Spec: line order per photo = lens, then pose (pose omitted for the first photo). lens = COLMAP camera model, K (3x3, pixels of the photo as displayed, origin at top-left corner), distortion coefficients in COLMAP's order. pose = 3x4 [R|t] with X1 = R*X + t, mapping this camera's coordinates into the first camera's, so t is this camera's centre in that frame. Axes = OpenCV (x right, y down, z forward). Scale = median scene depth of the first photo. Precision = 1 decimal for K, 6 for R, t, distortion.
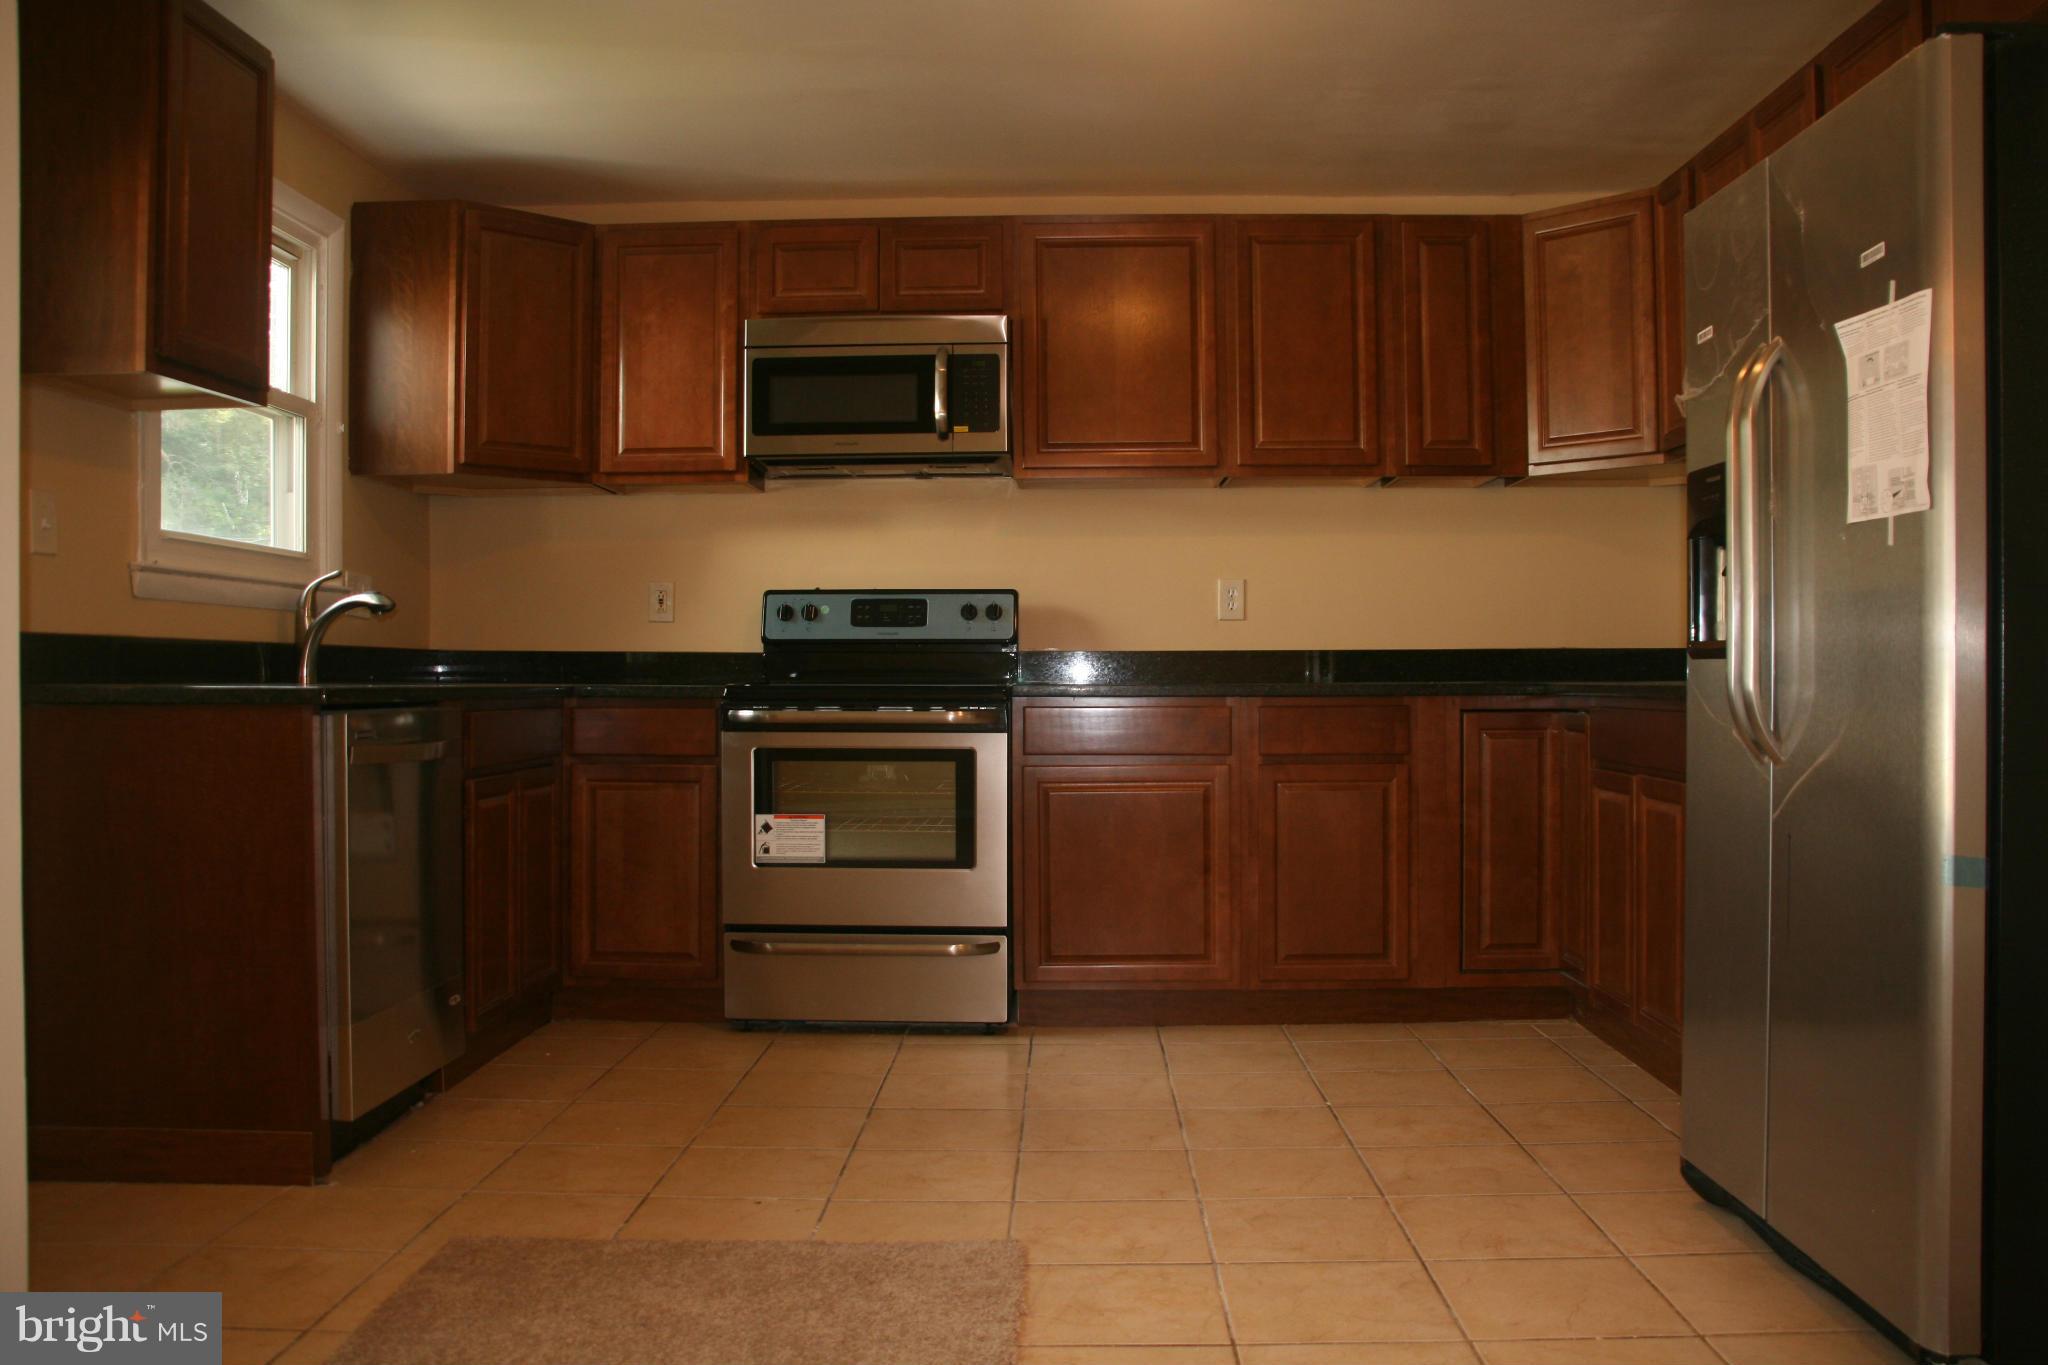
lens RADIAL K [[1734.2, 0, 1024.0], [0, 1734.2, 682.5], [0, 0, 1]] dist [-0.155897, 0.145089]
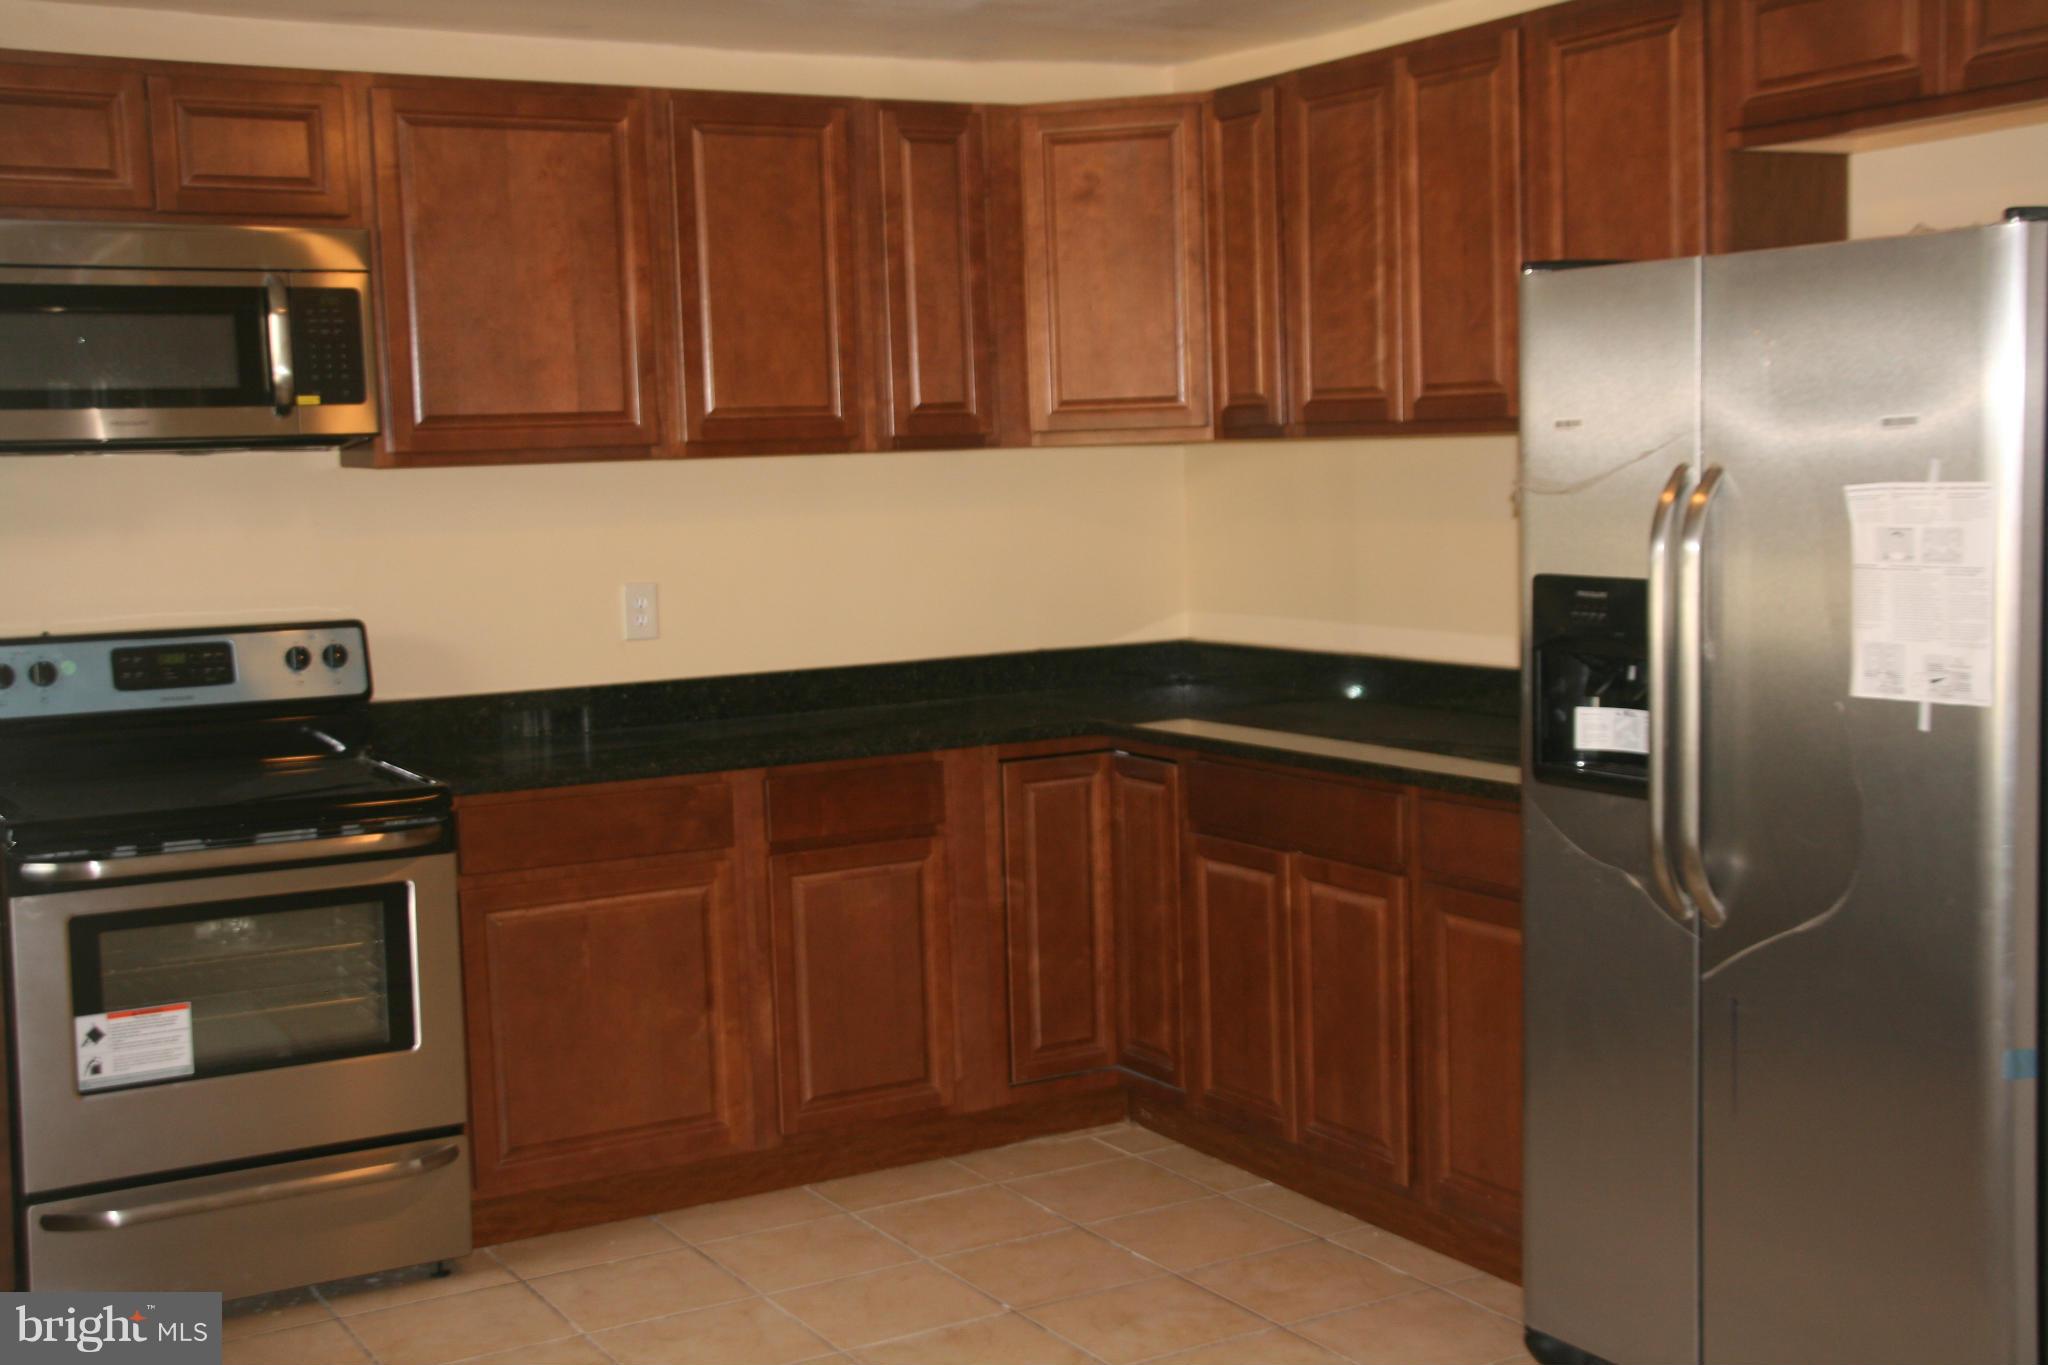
lens RADIAL K [[2465.5, 0, 1051.2], [0, 2465.5, 686.0], [0, 0, 1]] dist [-0.028608, 0.297553]
pose [[0.850924, -0.070691, 0.520511, -0.313410], [0.027981, 0.995596, 0.089471, -0.118779], [-0.524544, -0.061568, 0.849154, 0.024022]]
